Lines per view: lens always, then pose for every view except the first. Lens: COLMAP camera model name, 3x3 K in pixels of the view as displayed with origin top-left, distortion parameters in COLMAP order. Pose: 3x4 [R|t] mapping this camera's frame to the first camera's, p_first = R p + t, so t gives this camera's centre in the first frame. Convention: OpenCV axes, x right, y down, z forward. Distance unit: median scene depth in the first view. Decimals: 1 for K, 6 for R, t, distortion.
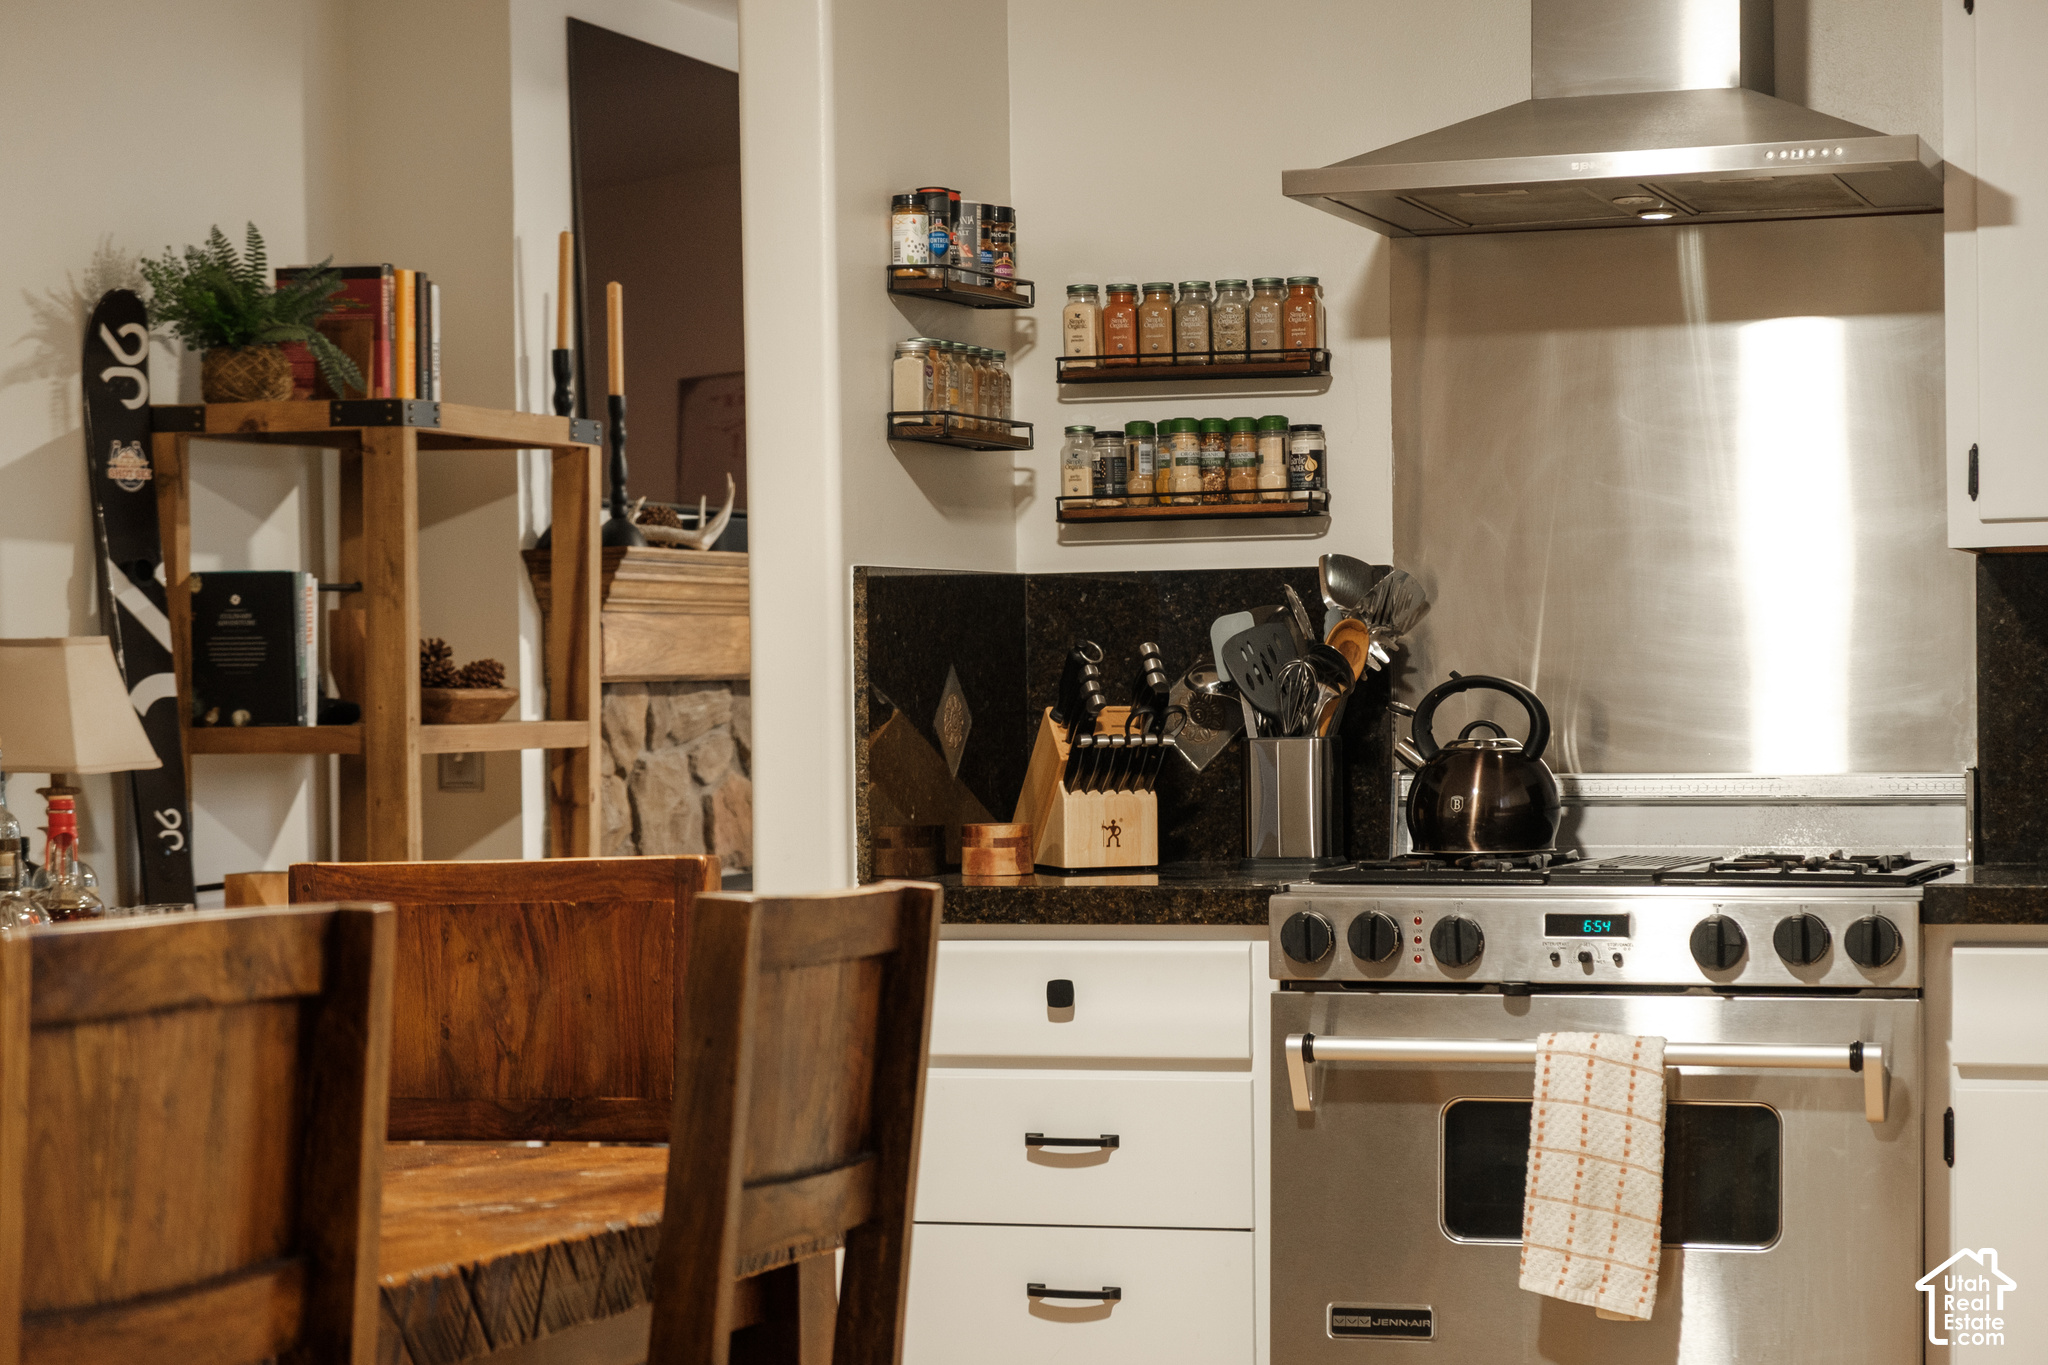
lens RADIAL K [[4490.0, 0, 1025.3], [0, 4490.0, 869.9], [0, 0, 1]] dist [0.079534, -0.363964]
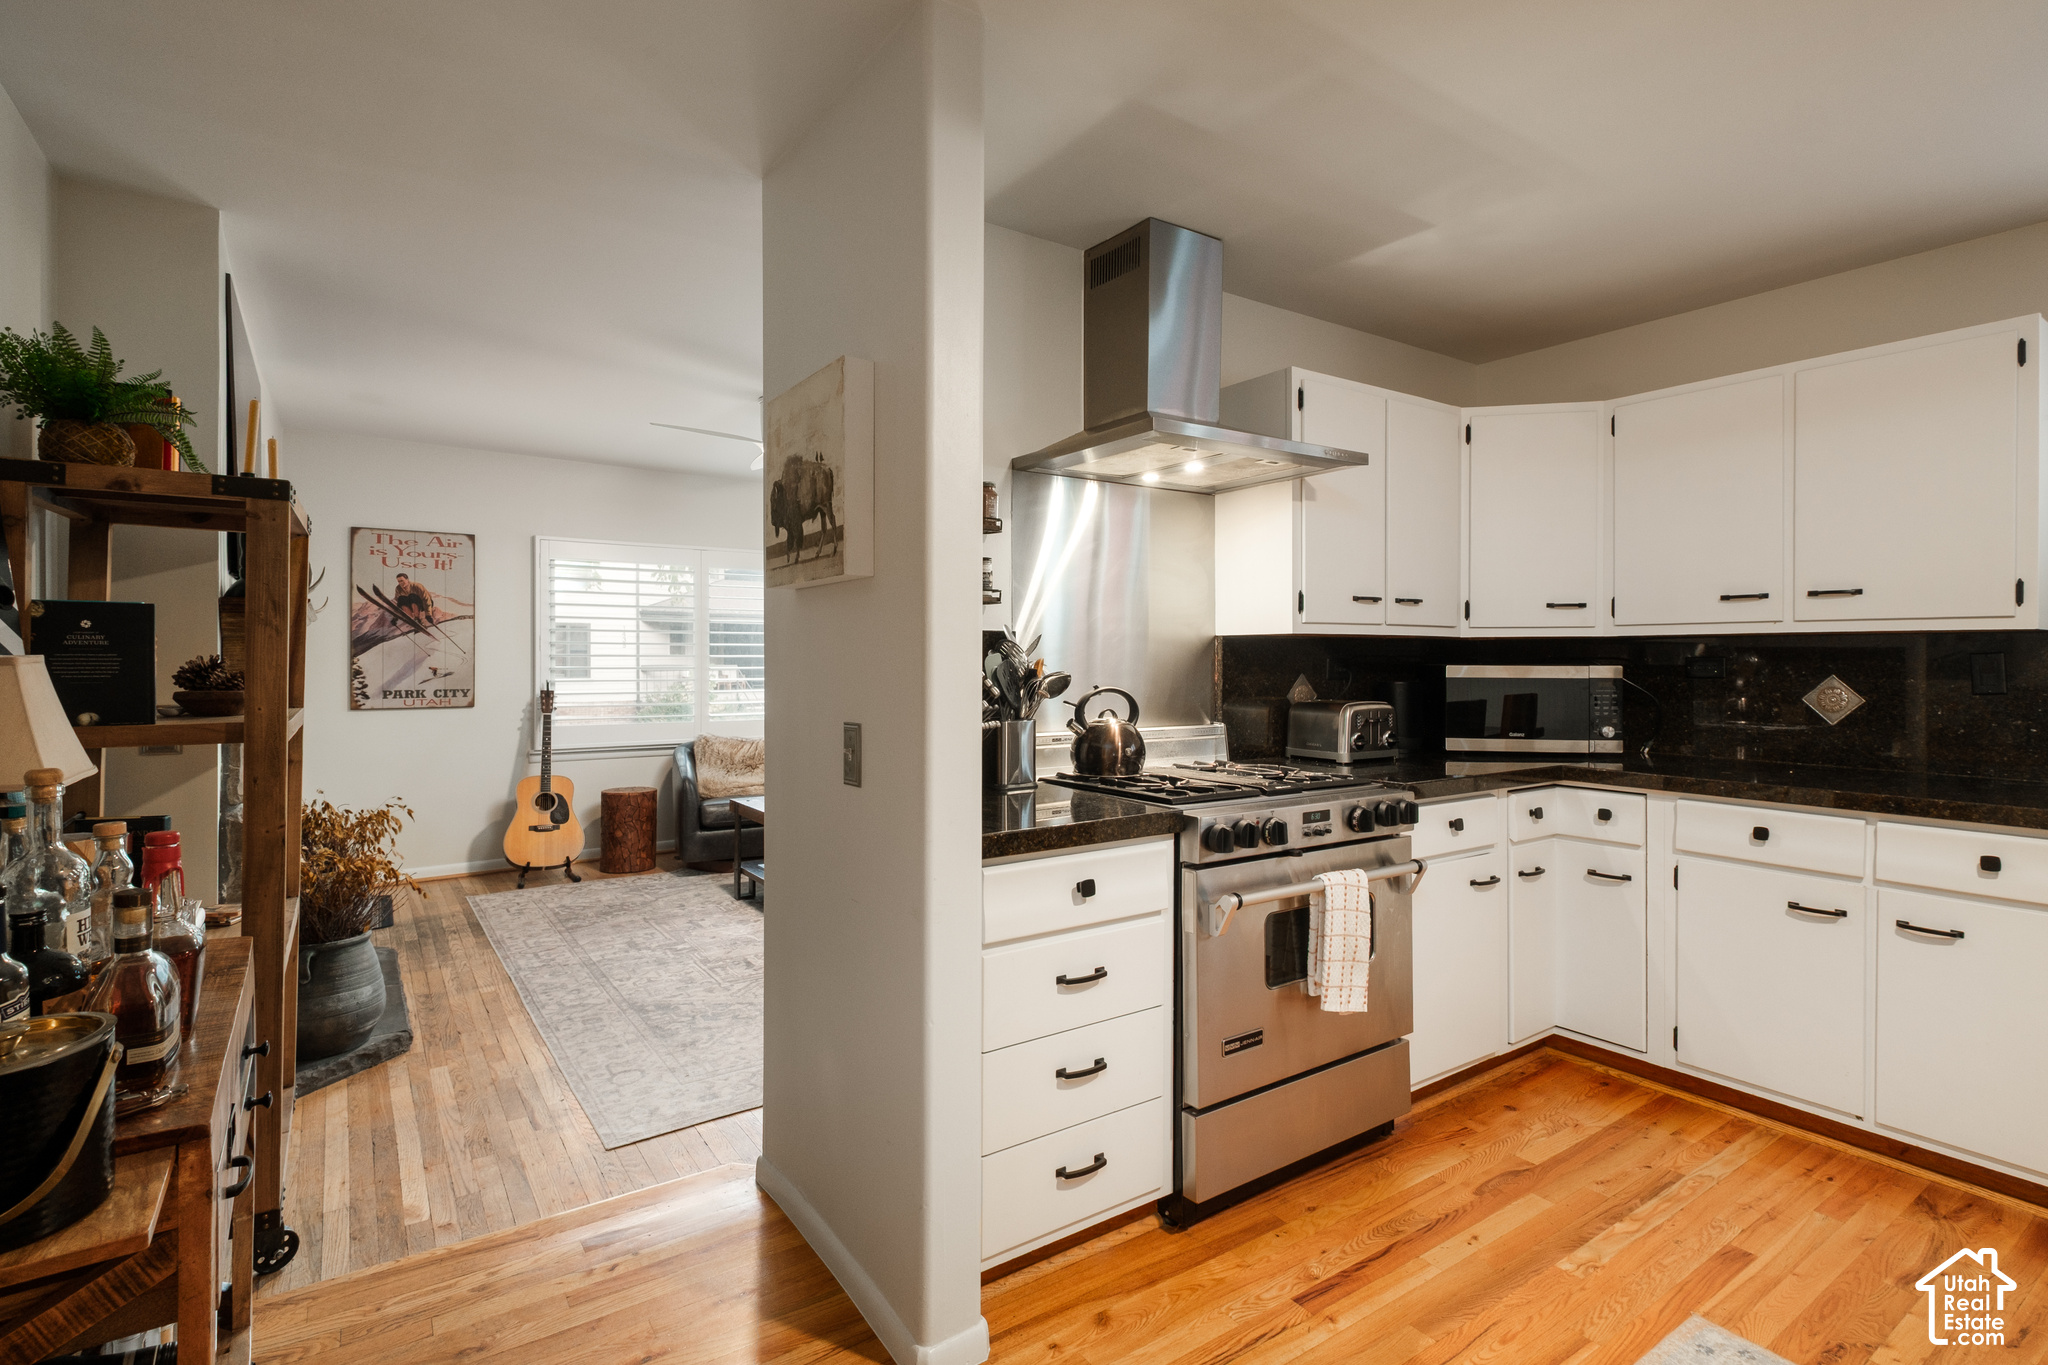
lens RADIAL K [[990.6, 0, 1021.6], [0, 990.6, 657.9], [0, 0, 1]] dist [0.003219, -0.000312]
pose [[0.617051, 0.011181, 0.786844, -0.276569], [0.023011, 0.999215, -0.032244, -0.042932], [-0.786587, 0.038002, 0.616309, 0.752073]]
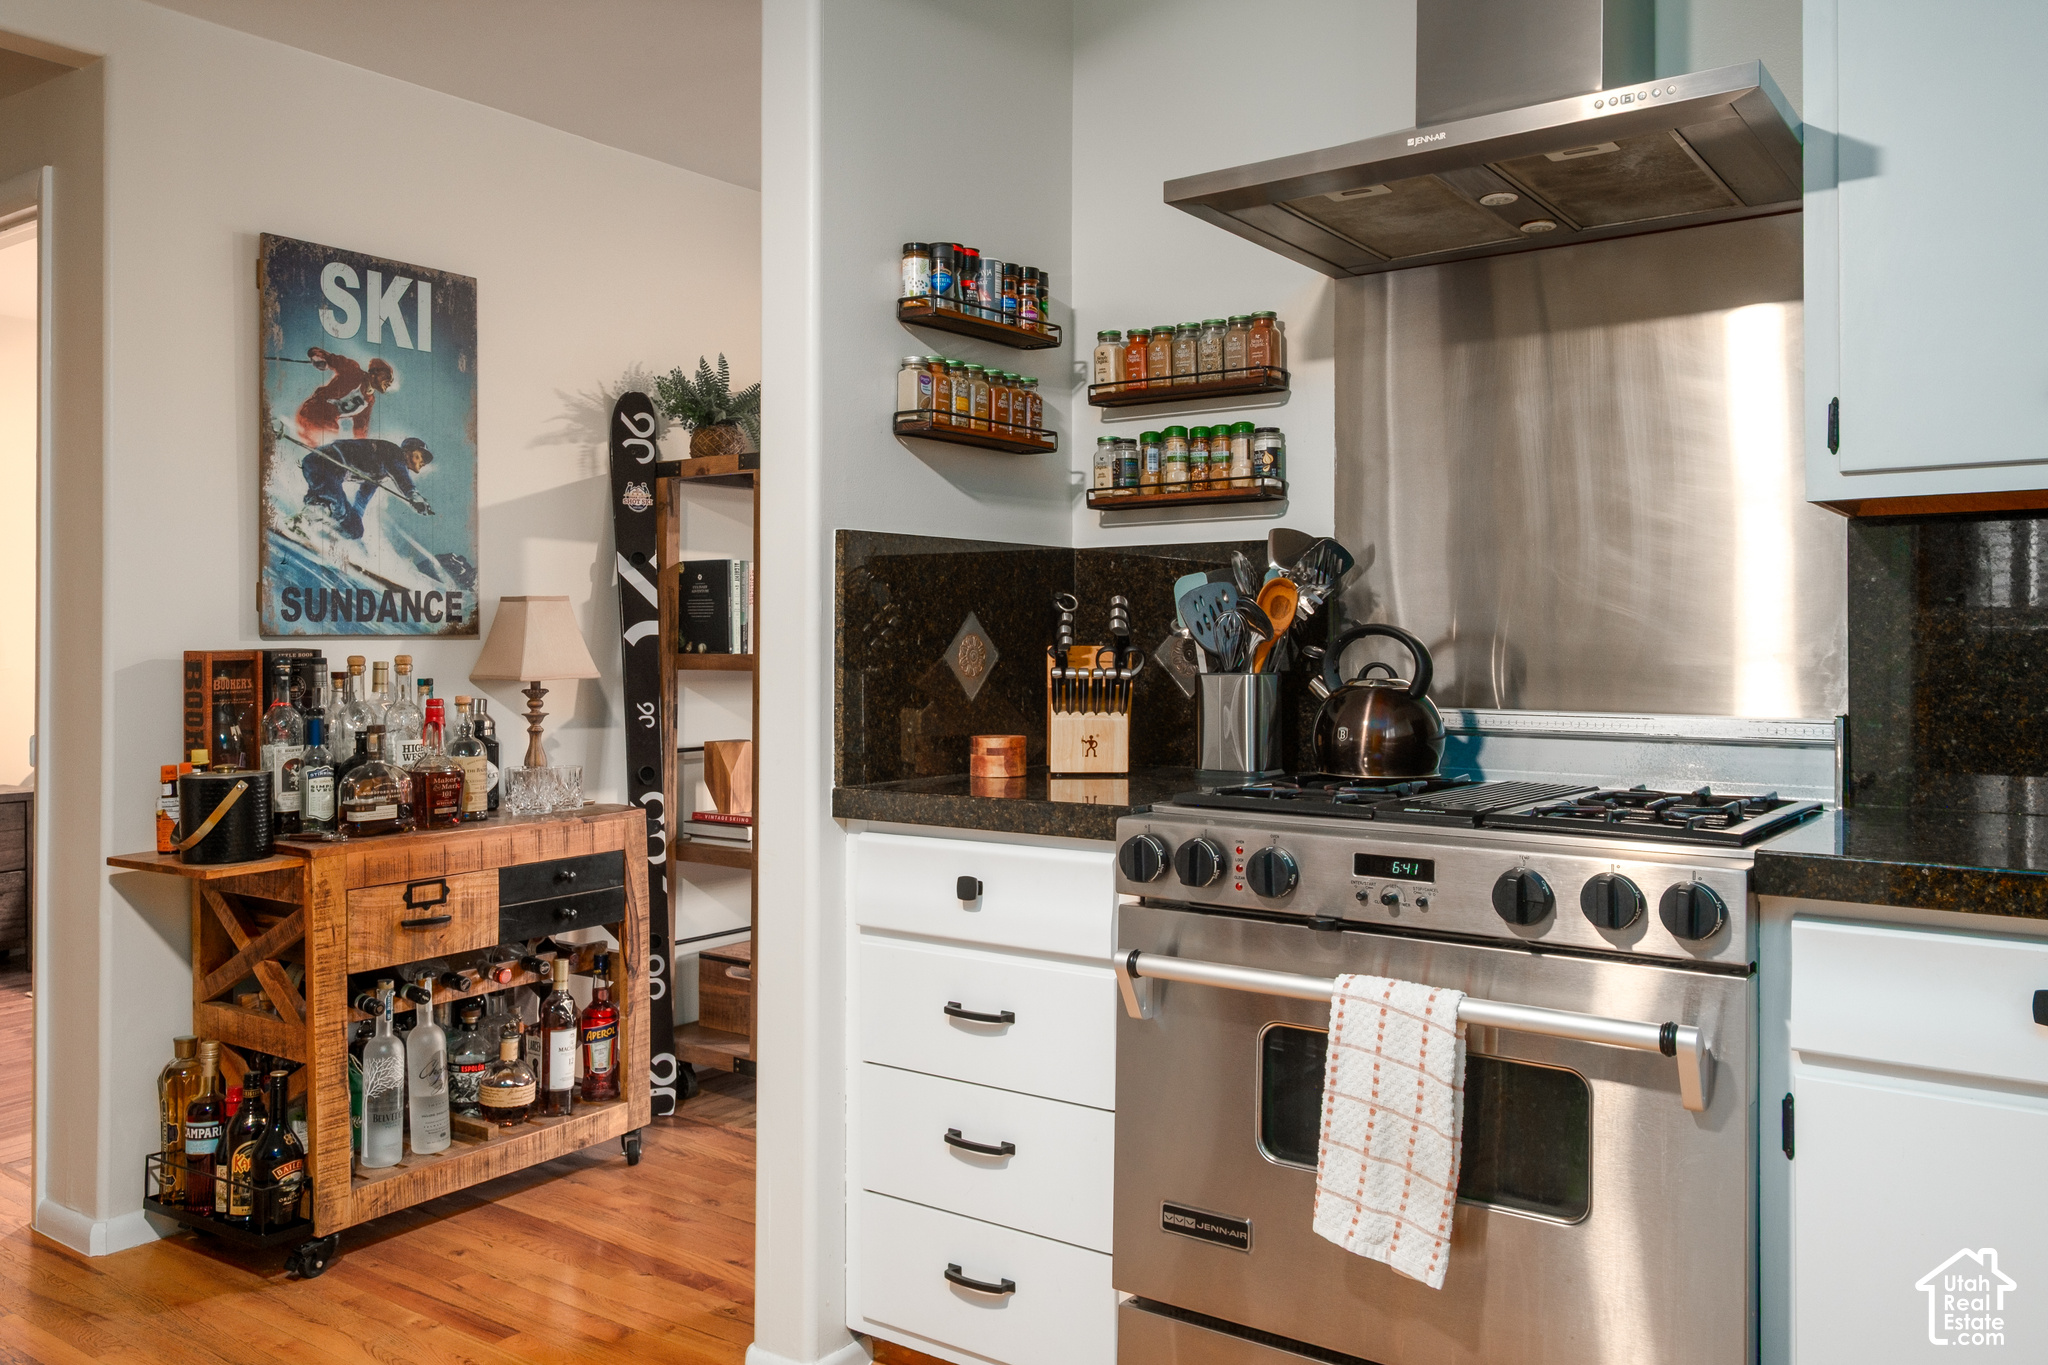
lens RADIAL K [[1579.2, 0, 1009.1], [0, 1579.2, 634.6], [0, 0, 1]] dist [0.010097, 0.011837]
pose [[0.949424, 0.012505, -0.313748, 0.139382], [-0.027350, 0.998702, -0.042958, -0.020071], [0.312803, 0.049366, 0.948534, 0.576210]]
